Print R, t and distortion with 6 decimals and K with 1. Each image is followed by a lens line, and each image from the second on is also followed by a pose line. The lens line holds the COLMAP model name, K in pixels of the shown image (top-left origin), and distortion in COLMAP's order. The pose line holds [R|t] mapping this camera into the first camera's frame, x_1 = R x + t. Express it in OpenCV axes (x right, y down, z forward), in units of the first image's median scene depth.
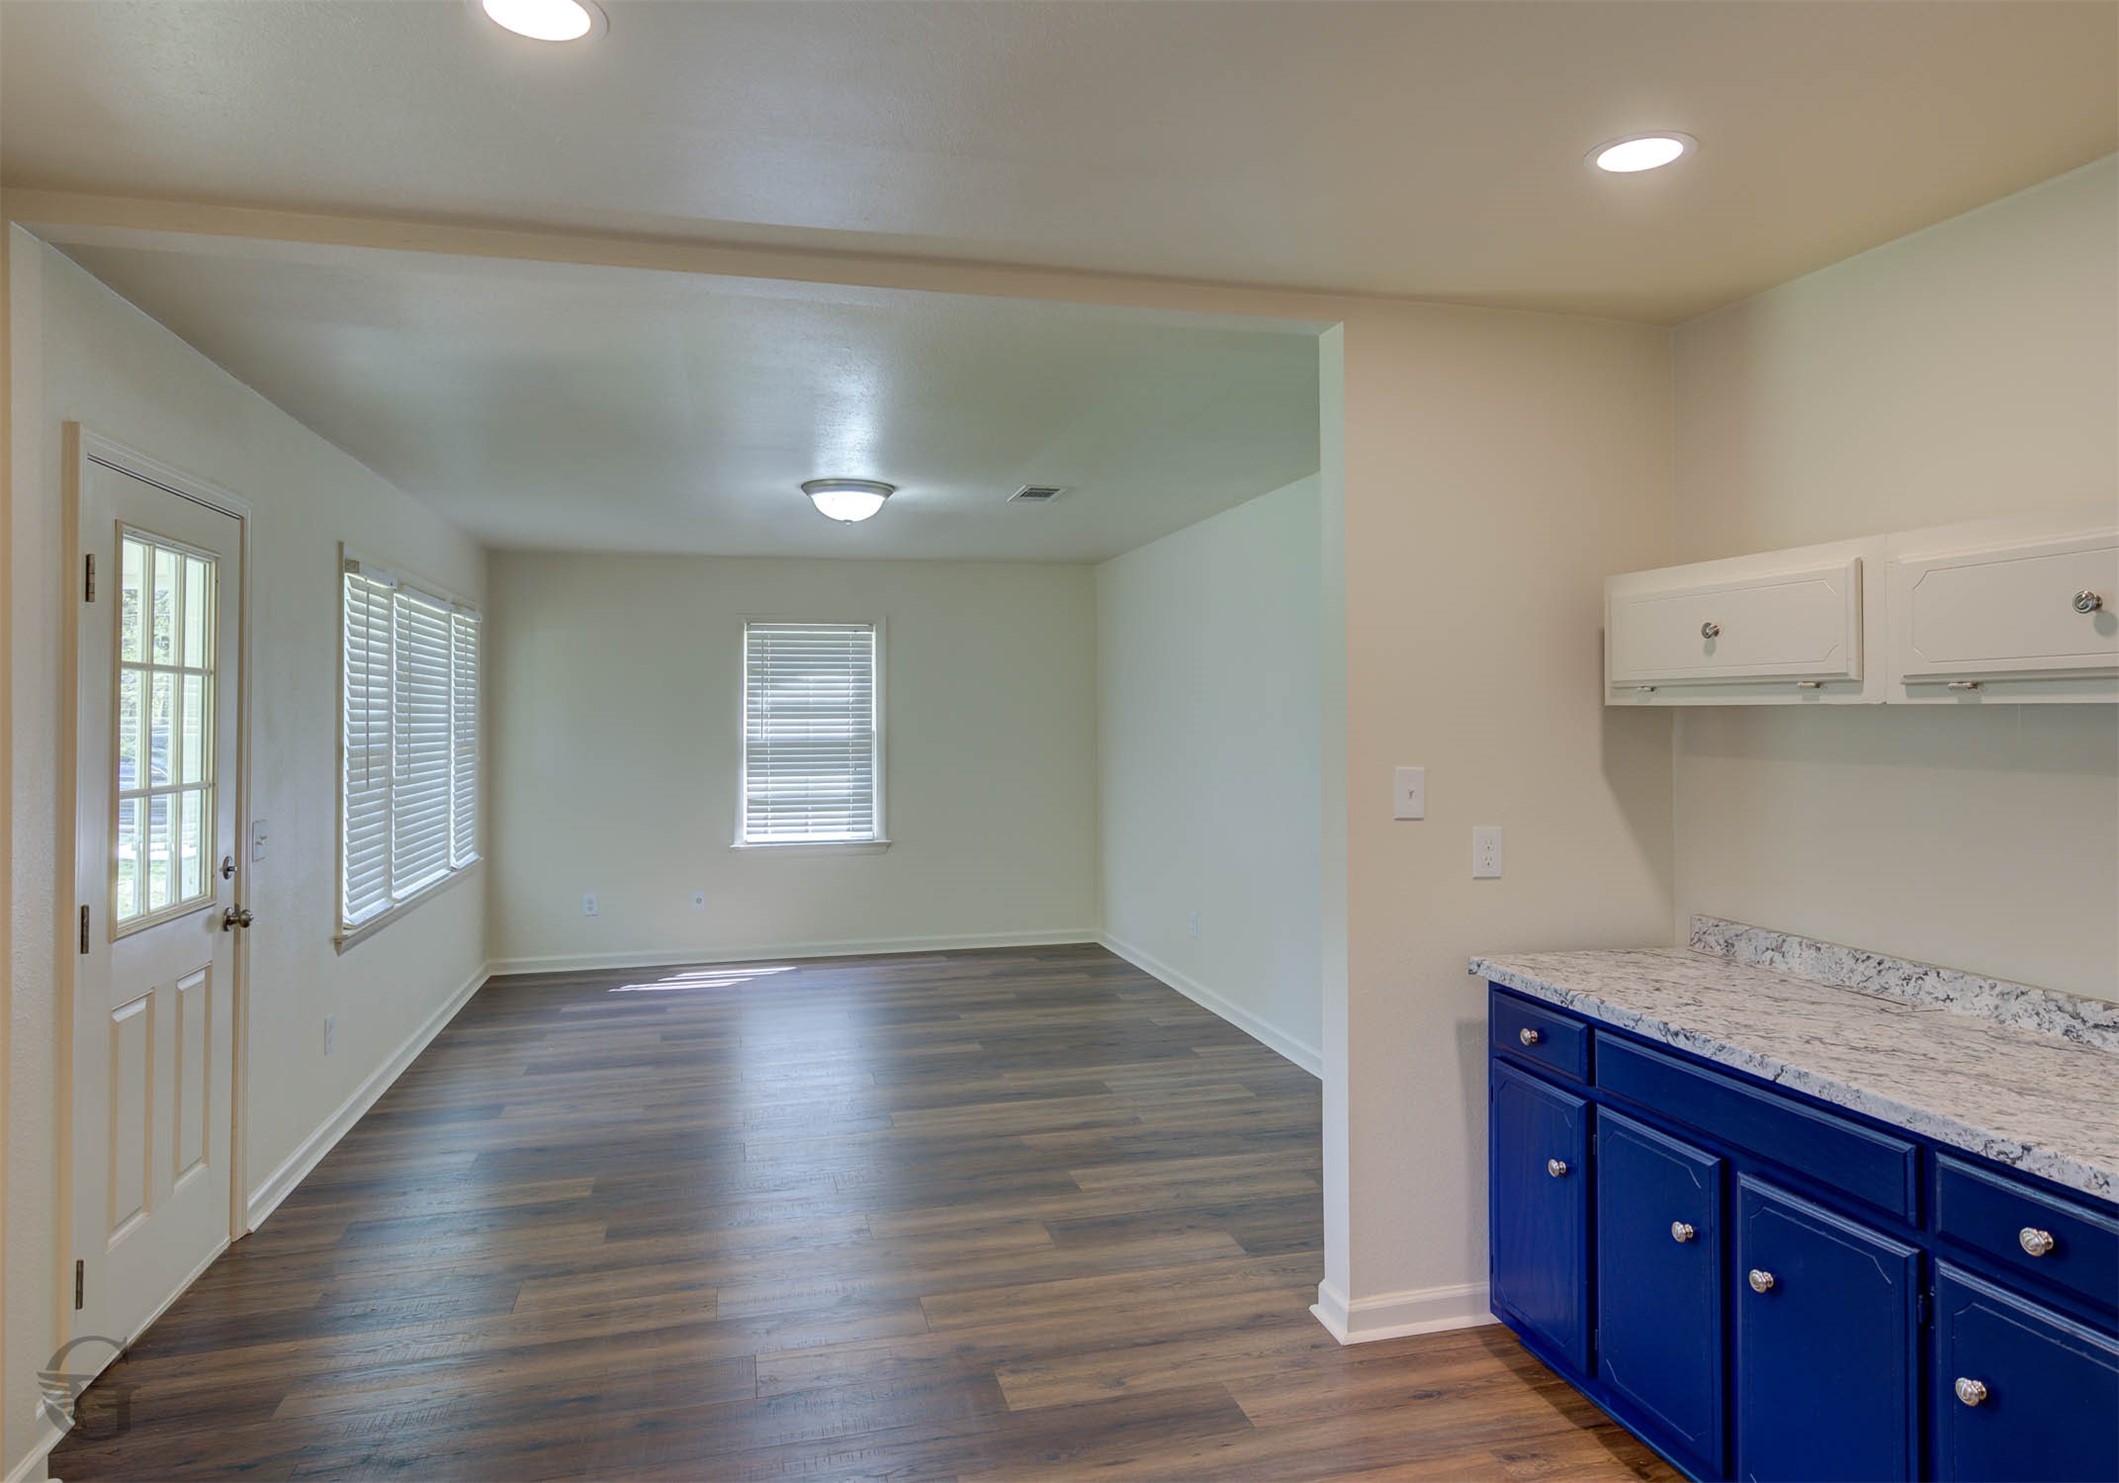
lens RADIAL K [[1364.5, 0, 1090.8], [0, 1364.5, 701.4], [0, 0, 1]] dist [-0.003413, -0.001308]
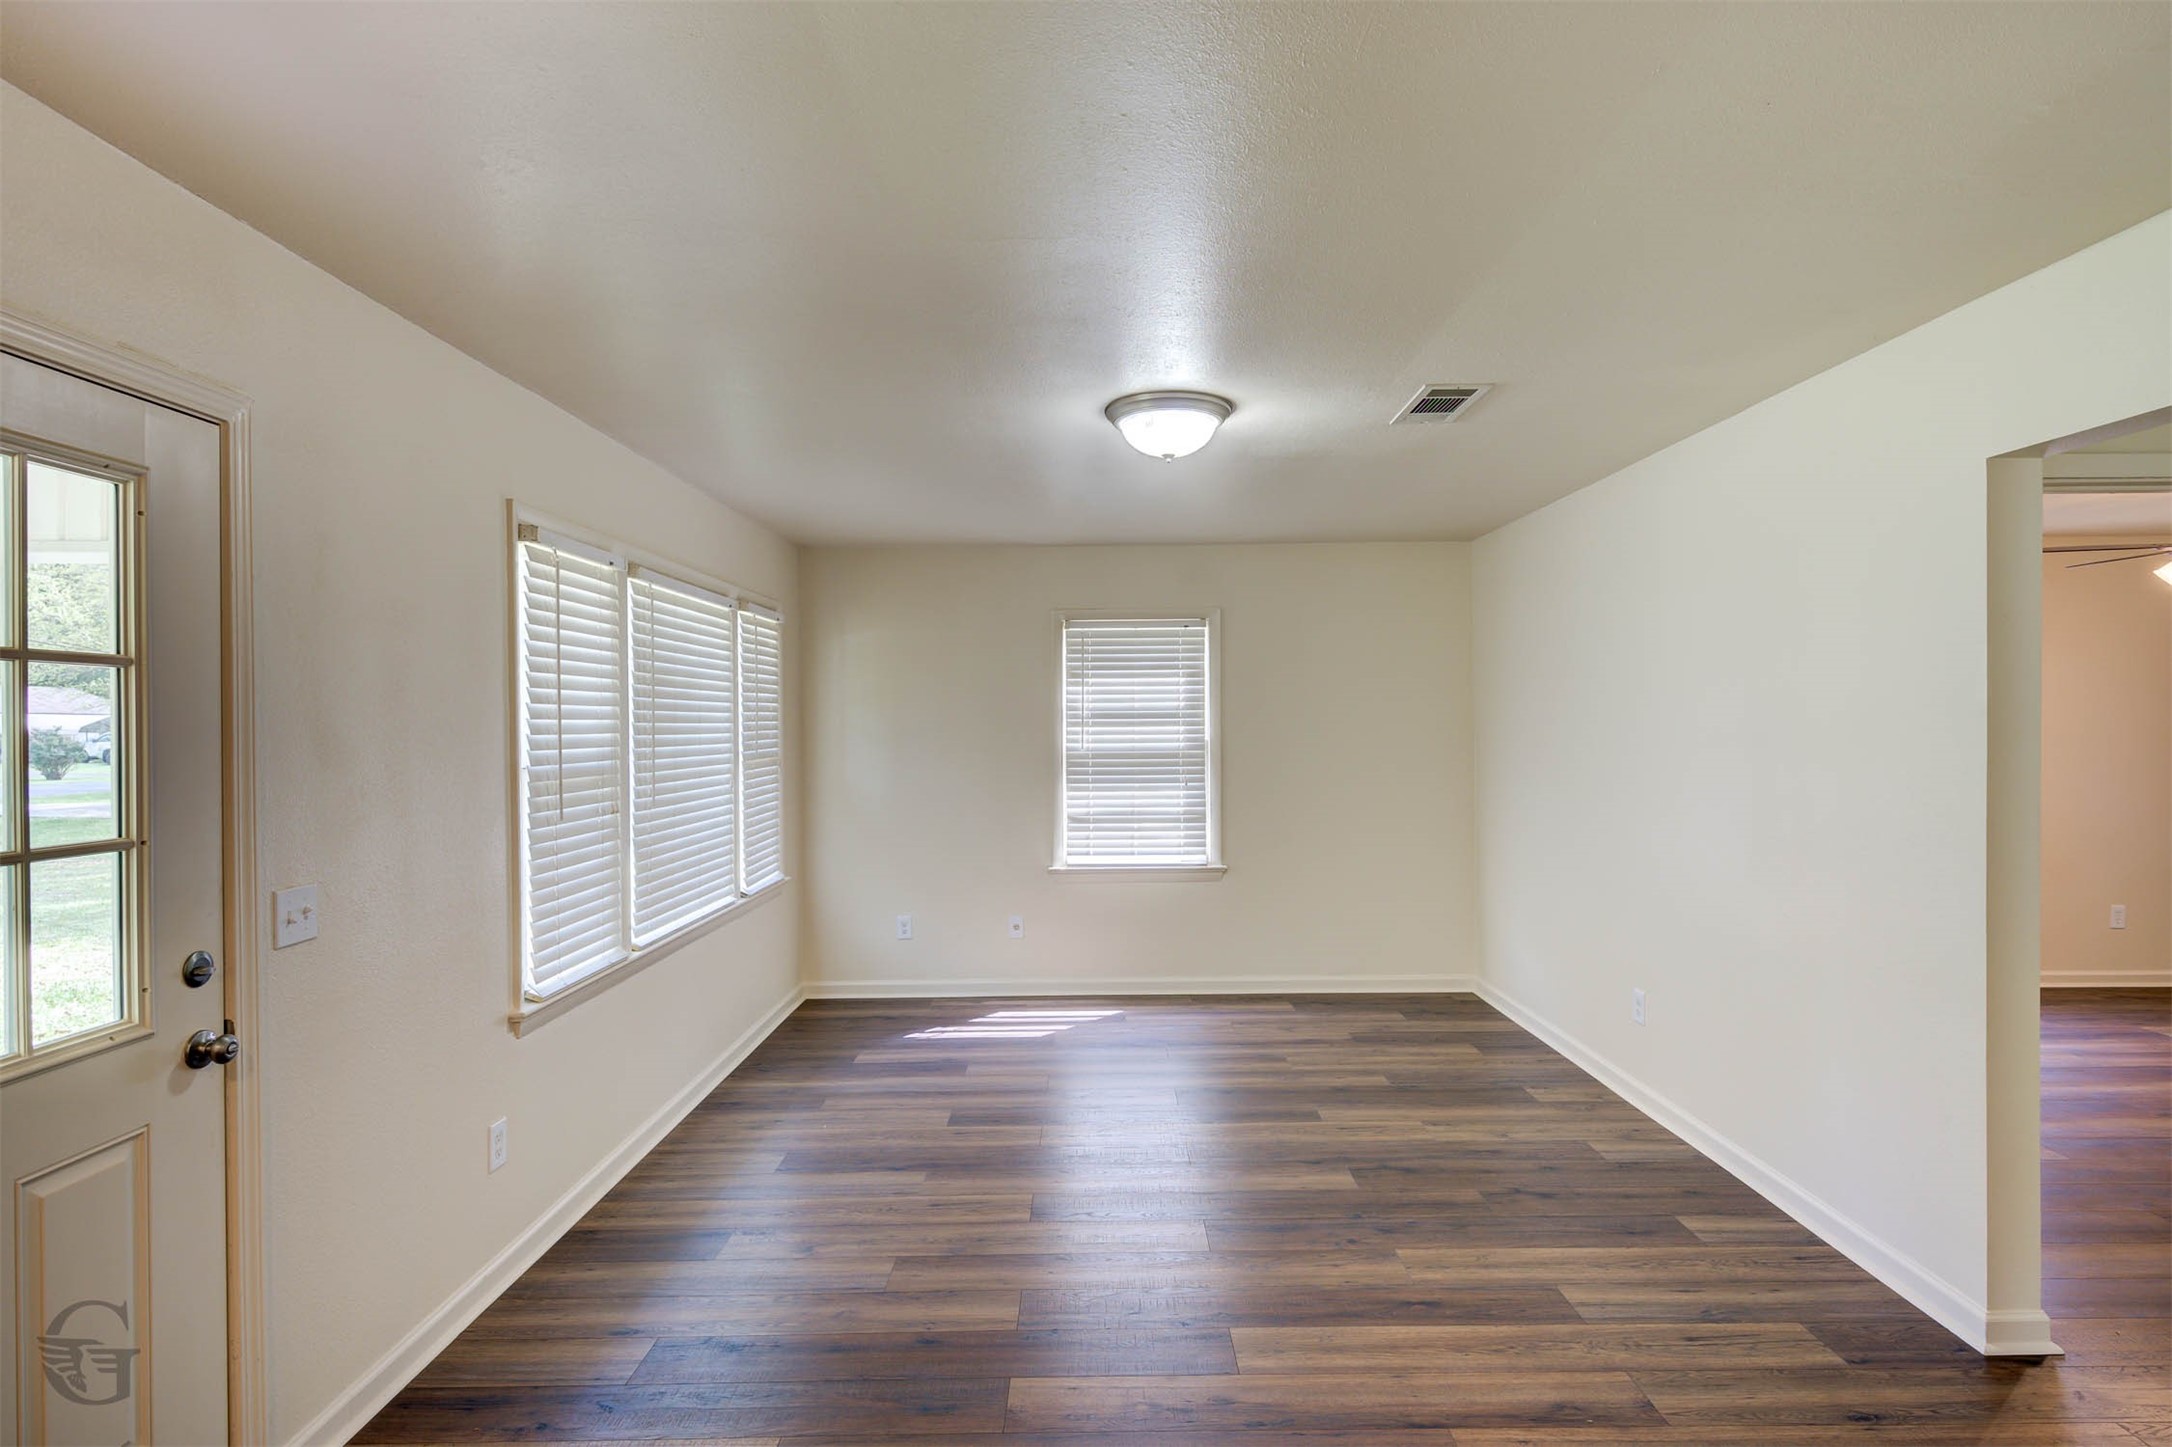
lens RADIAL K [[1096.8, 0, 1077.3], [0, 1096.8, 739.3], [0, 0, 1]] dist [-0.024472, -0.001818]
pose [[0.961867, 0.000374, -0.273517, -0.055169], [0.007114, 0.999627, 0.026384, 0.002260], [0.273424, -0.027324, 0.961505, 0.354258]]
